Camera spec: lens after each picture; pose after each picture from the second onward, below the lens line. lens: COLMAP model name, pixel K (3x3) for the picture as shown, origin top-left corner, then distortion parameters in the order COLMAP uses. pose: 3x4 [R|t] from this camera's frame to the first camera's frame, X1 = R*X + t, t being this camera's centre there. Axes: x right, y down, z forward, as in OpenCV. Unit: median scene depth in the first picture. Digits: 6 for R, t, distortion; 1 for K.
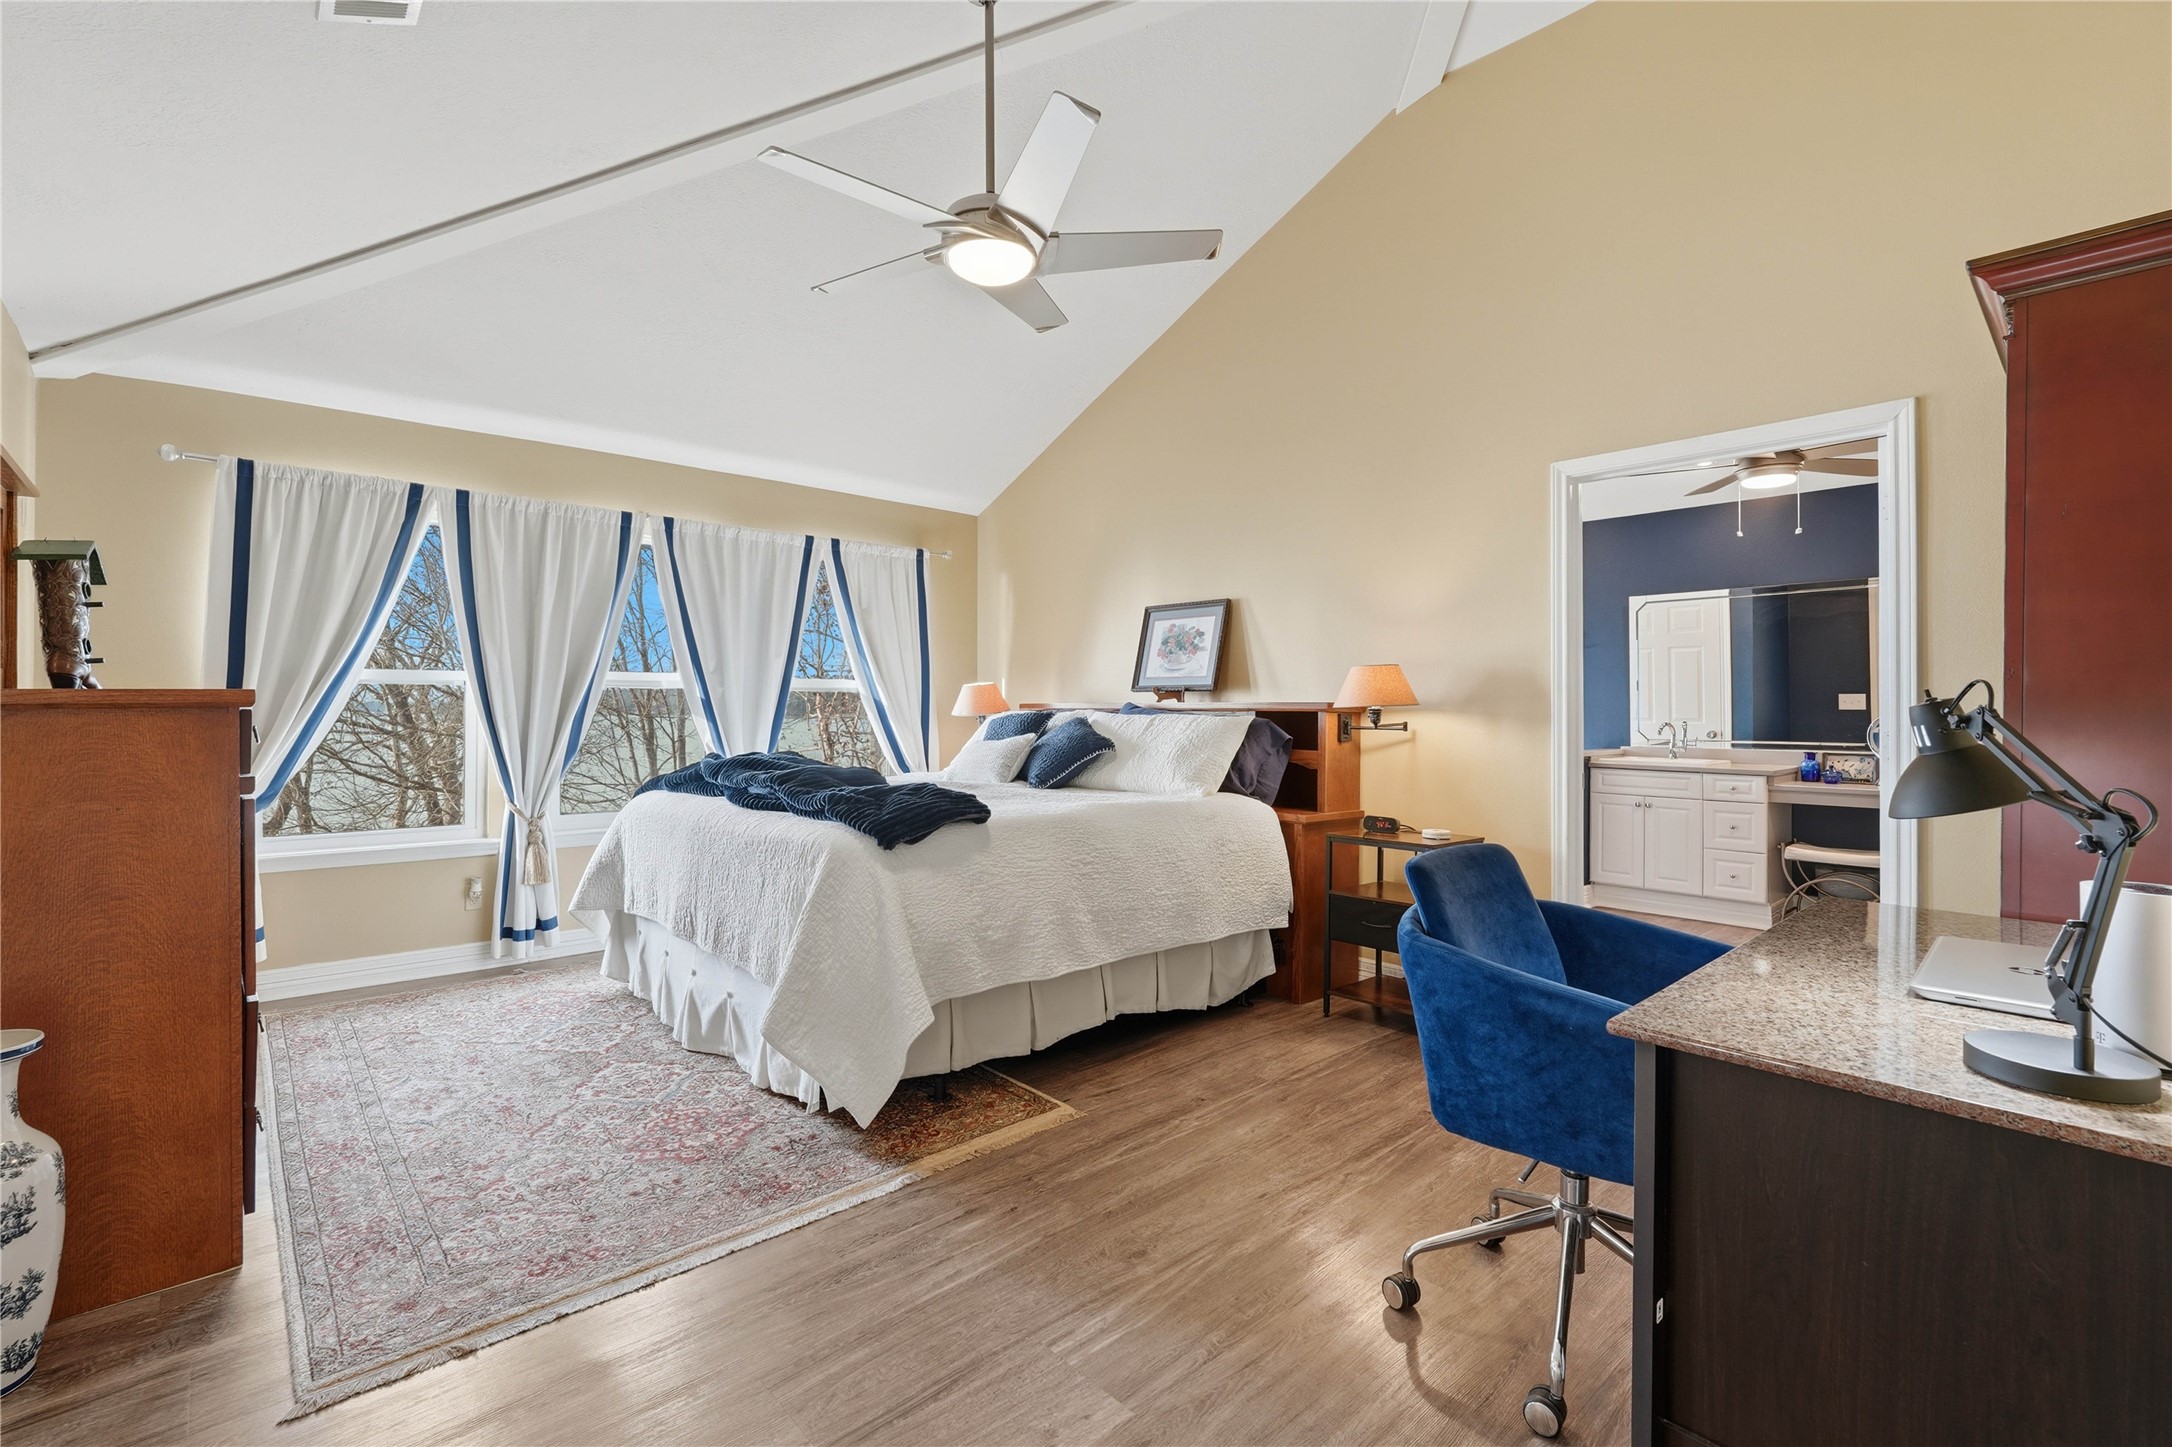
lens RADIAL K [[984.8, 0, 1082.2], [0, 984.8, 714.4], [0, 0, 1]] dist [-0.013115, 0.006156]
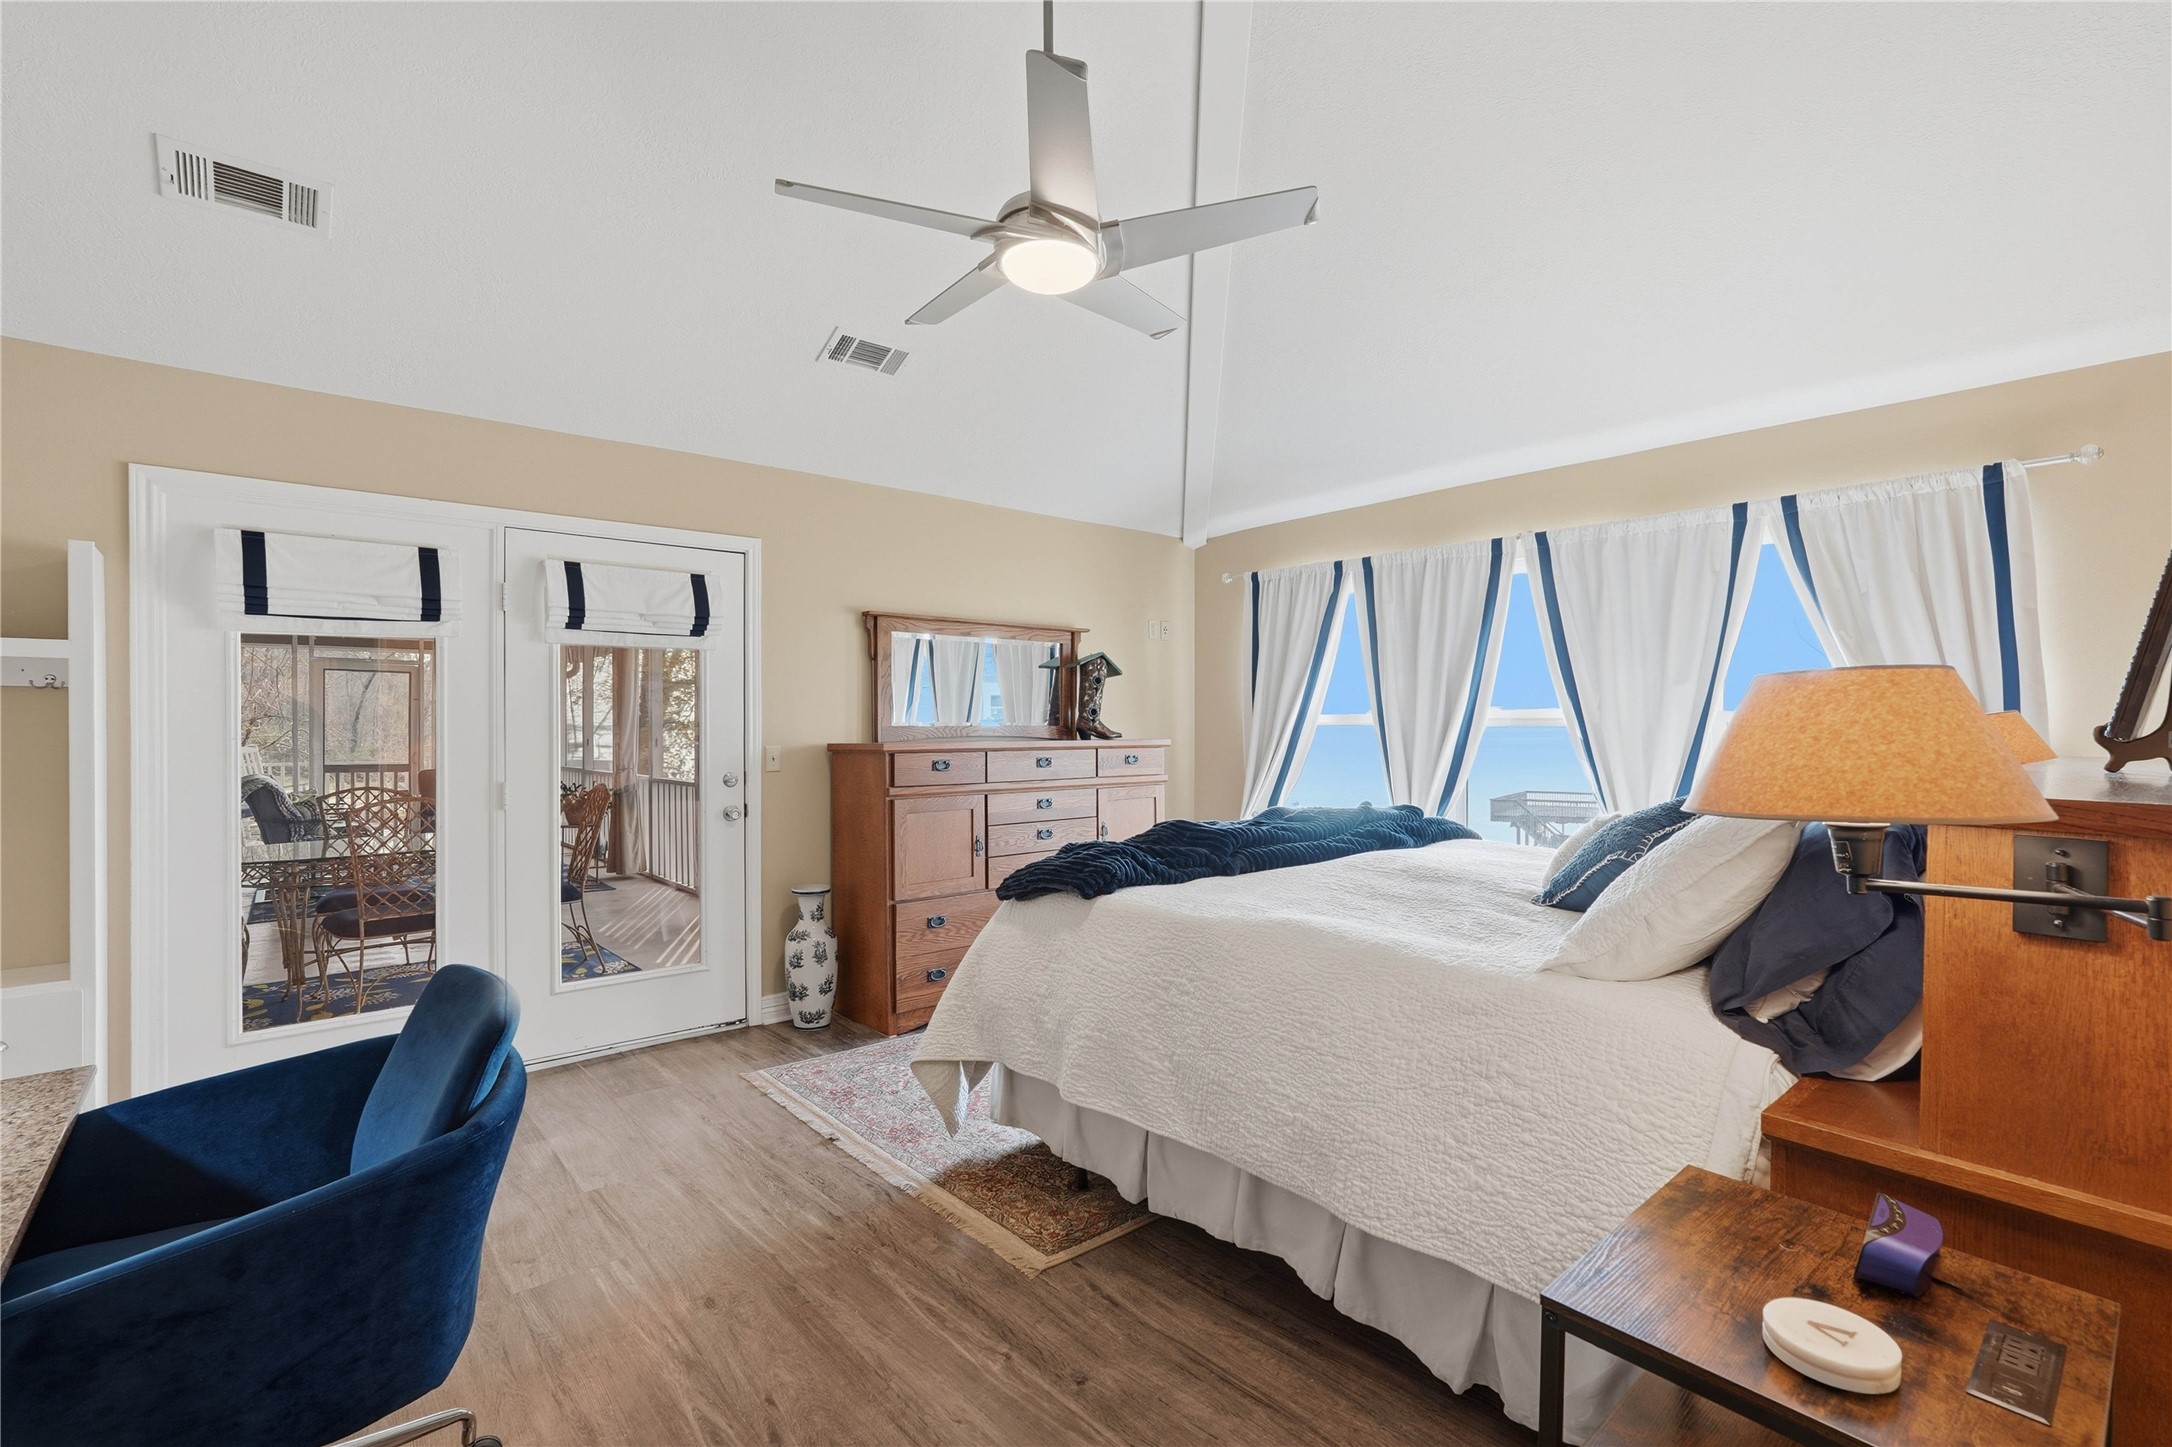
lens RADIAL K [[984.8, 0, 1084.0], [0, 984.8, 728.5], [0, 0, 1]] dist [-0.013115, 0.006156]
pose [[-0.033659, 0.003999, -0.999425, 0.771086], [-0.003216, 0.999986, 0.004110, -0.045515], [0.999428, 0.003353, -0.033646, 1.021130]]
